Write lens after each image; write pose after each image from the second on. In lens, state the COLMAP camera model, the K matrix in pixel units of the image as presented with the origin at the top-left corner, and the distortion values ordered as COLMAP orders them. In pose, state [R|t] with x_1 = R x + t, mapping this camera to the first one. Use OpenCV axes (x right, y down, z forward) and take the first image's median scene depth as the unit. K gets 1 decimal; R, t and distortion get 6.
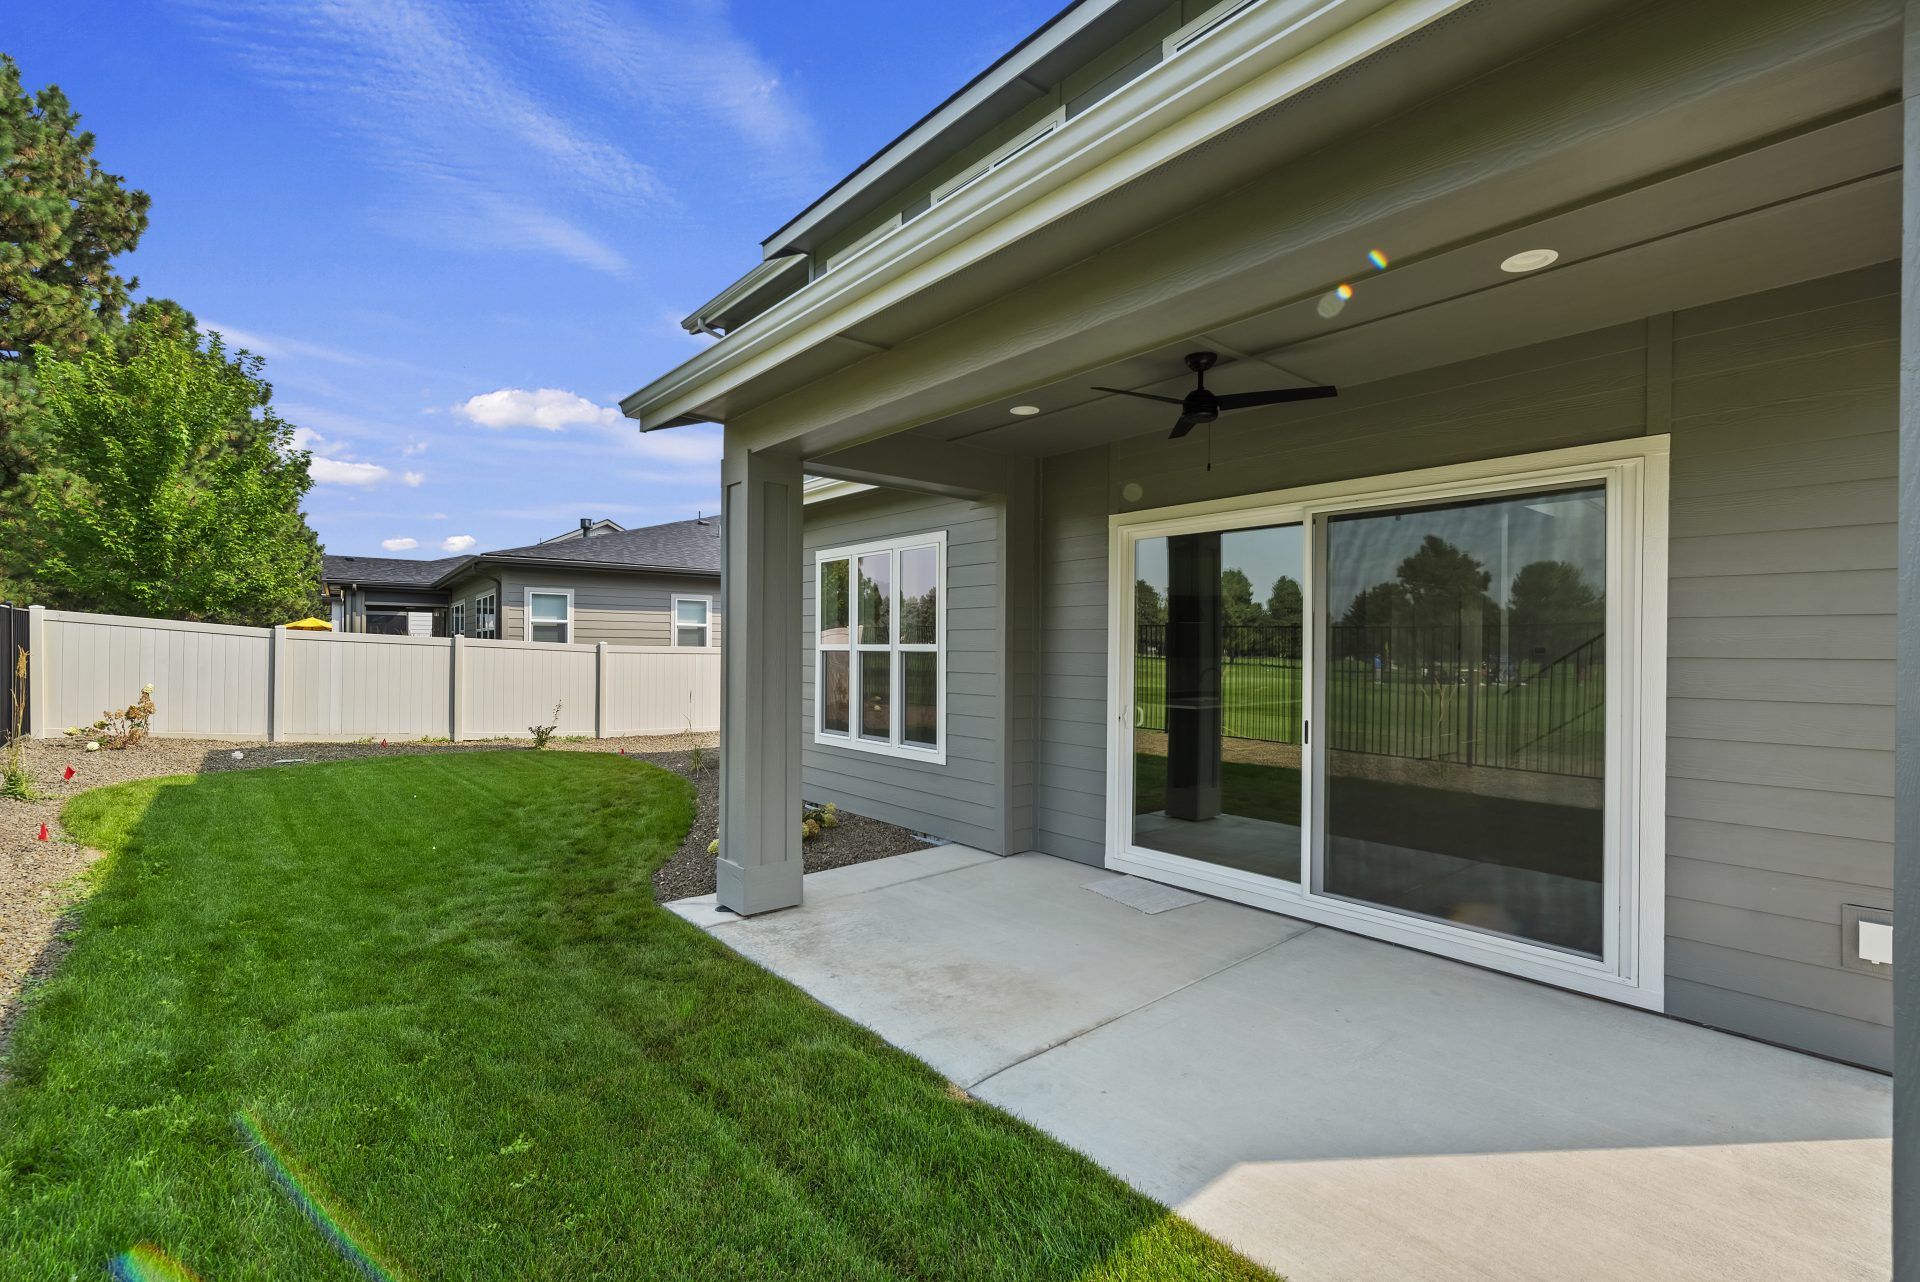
lens RADIAL K [[817.6, 0, 962.1], [0, 817.6, 649.1], [0, 0, 1]] dist [0.000223, -0.000886]
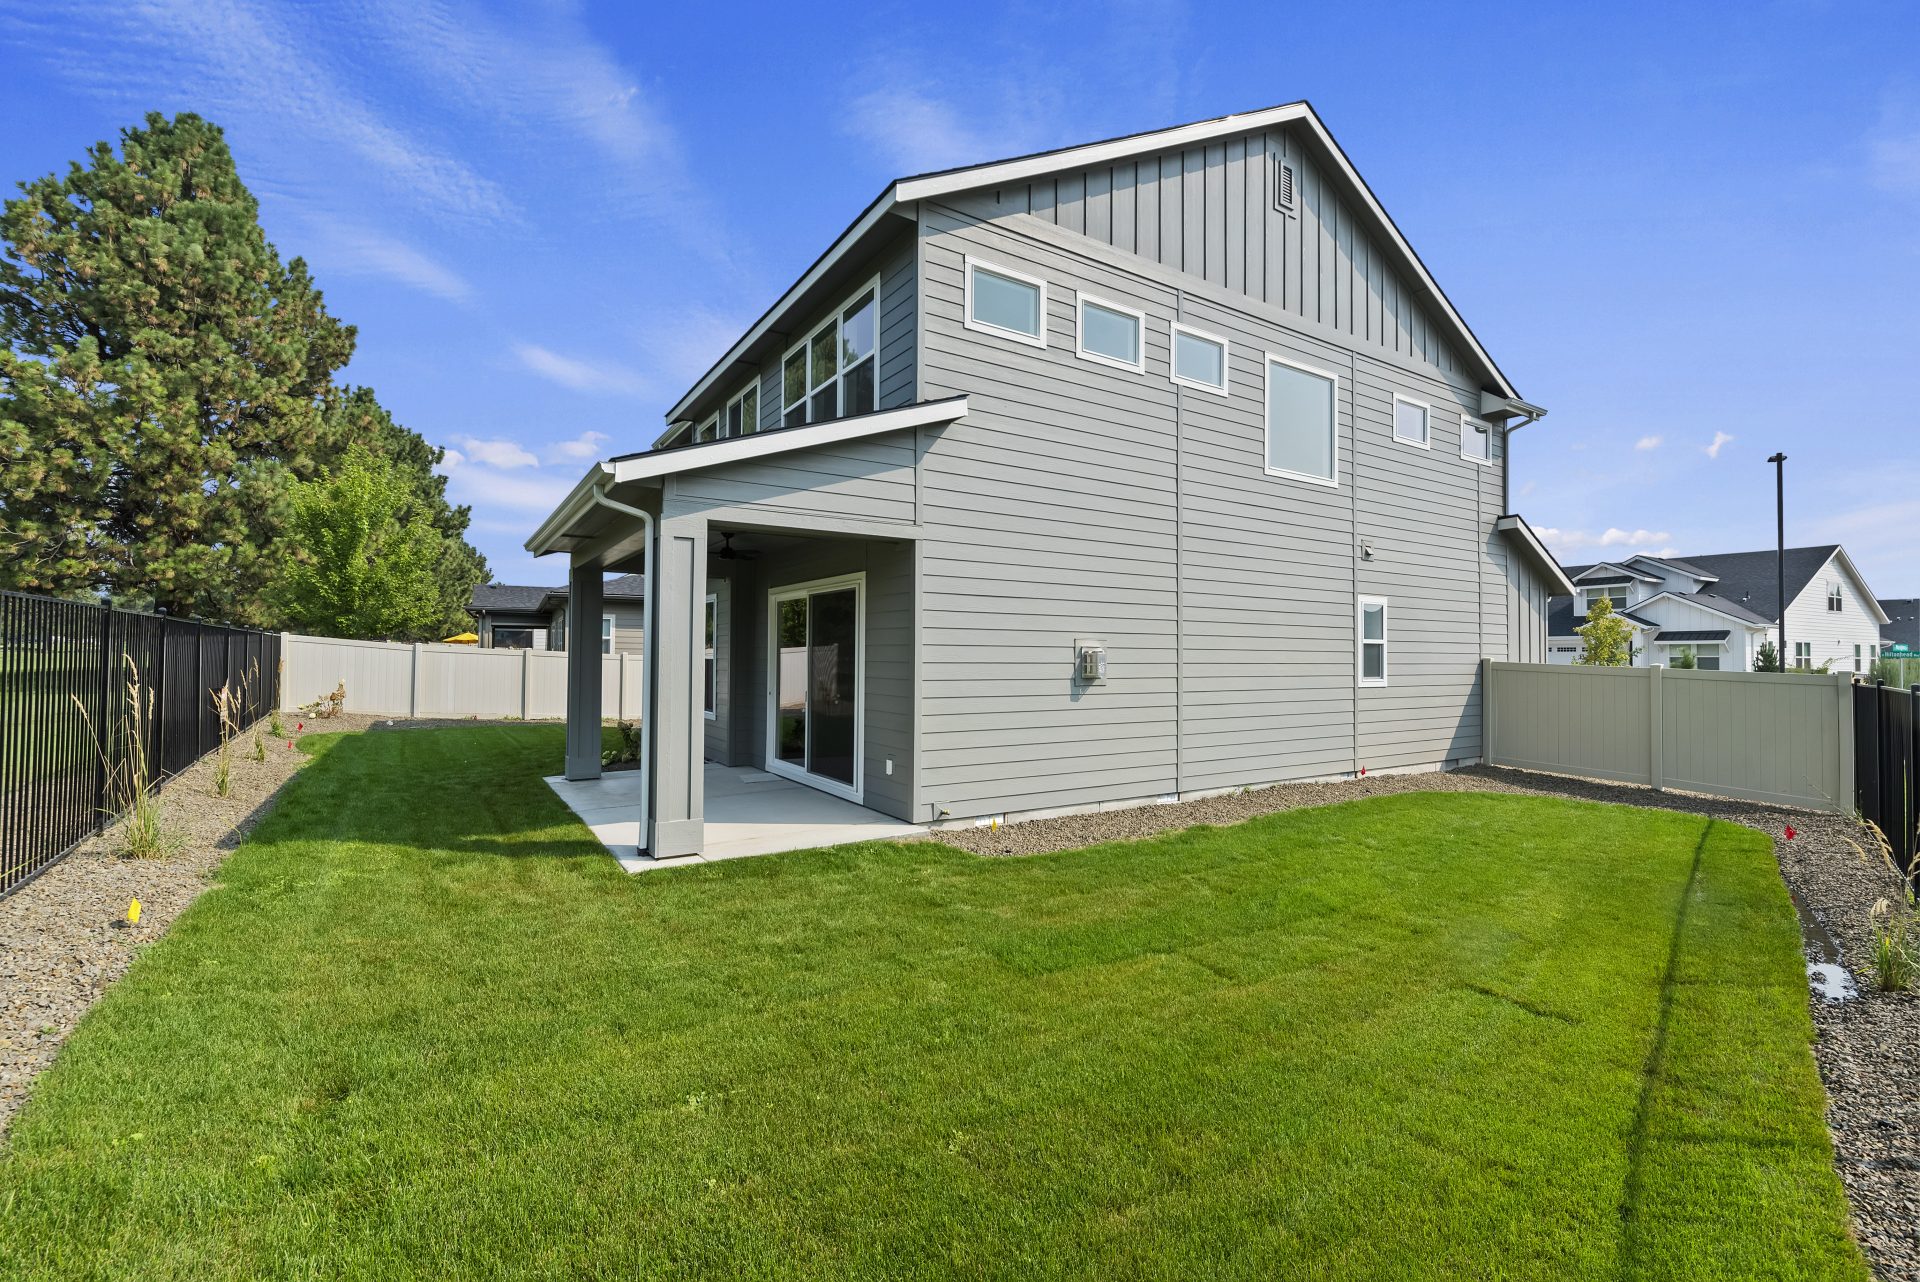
lens RADIAL K [[817.6, 0, 956.5], [0, 817.6, 636.6], [0, 0, 1]] dist [0.000223, -0.000886]
pose [[0.988298, -0.005685, -0.152432, 0.409082], [0.001800, 0.999670, -0.025613, 0.000467], [0.152527, 0.025039, 0.987982, -0.377593]]
